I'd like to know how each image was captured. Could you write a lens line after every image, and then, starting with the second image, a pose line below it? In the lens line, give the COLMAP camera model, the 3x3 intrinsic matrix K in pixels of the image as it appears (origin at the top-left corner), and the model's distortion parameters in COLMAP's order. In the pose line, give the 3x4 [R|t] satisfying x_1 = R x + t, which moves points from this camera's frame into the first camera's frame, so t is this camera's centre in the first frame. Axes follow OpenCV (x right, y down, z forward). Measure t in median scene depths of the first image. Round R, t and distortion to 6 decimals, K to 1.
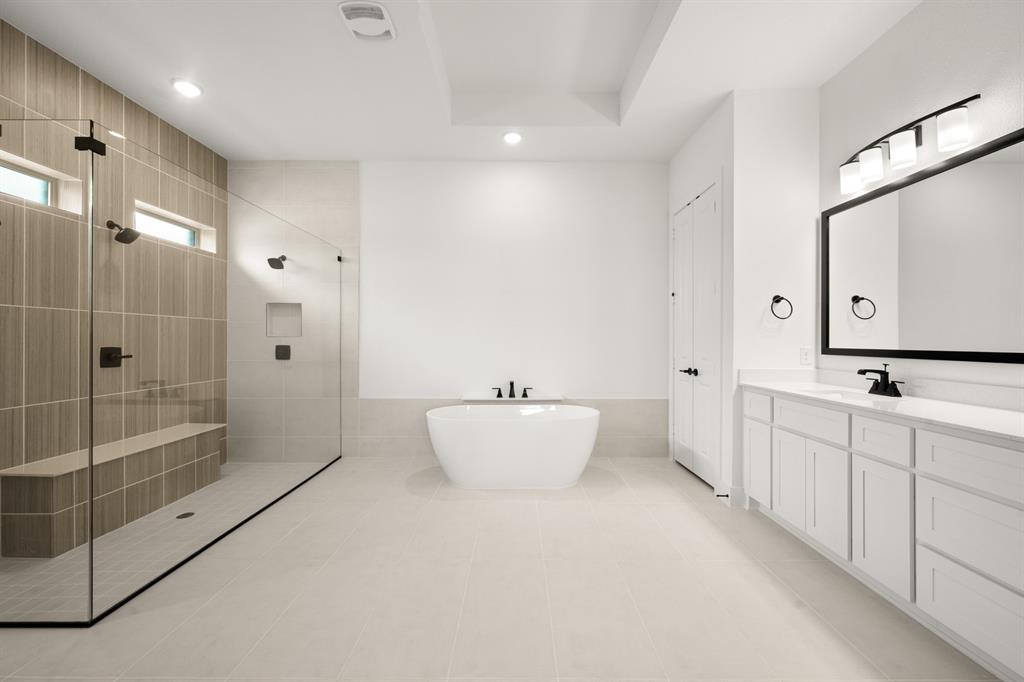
lens RADIAL K [[403.4, 0, 513.7], [0, 403.4, 338.9], [0, 0, 1]] dist [-0.000265, 0.000069]
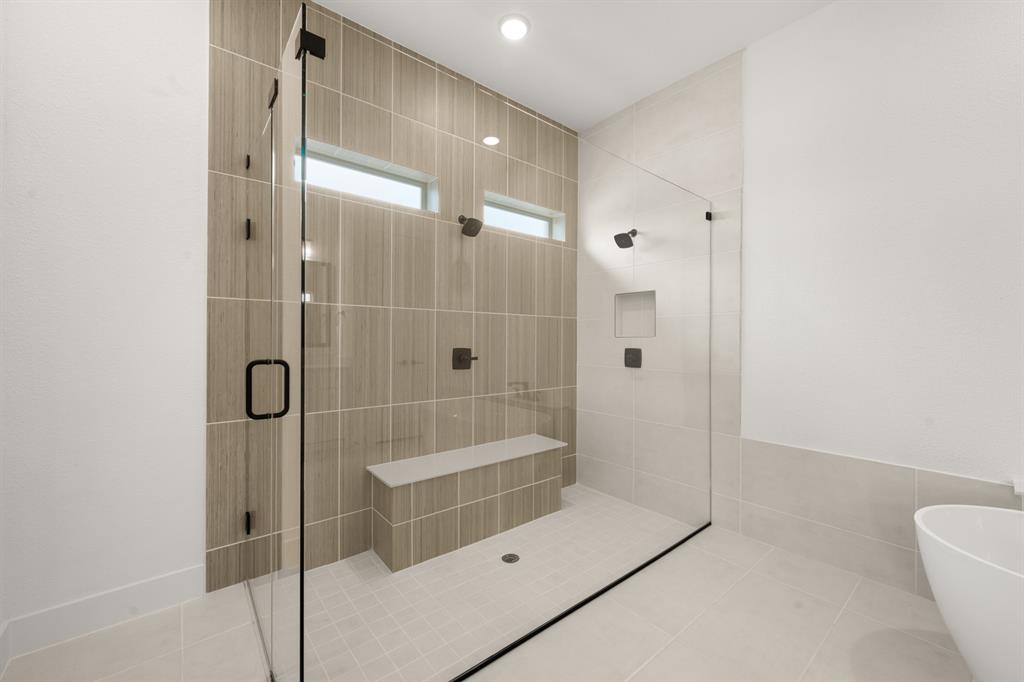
lens RADIAL K [[403.4, 0, 513.7], [0, 403.4, 338.9], [0, 0, 1]] dist [-0.000265, 0.000069]
pose [[0.639642, 0.001166, -0.768672, -0.160273], [-0.002649, 0.999996, -0.000687, -0.000948], [0.768669, 0.002476, 0.639643, 0.411585]]
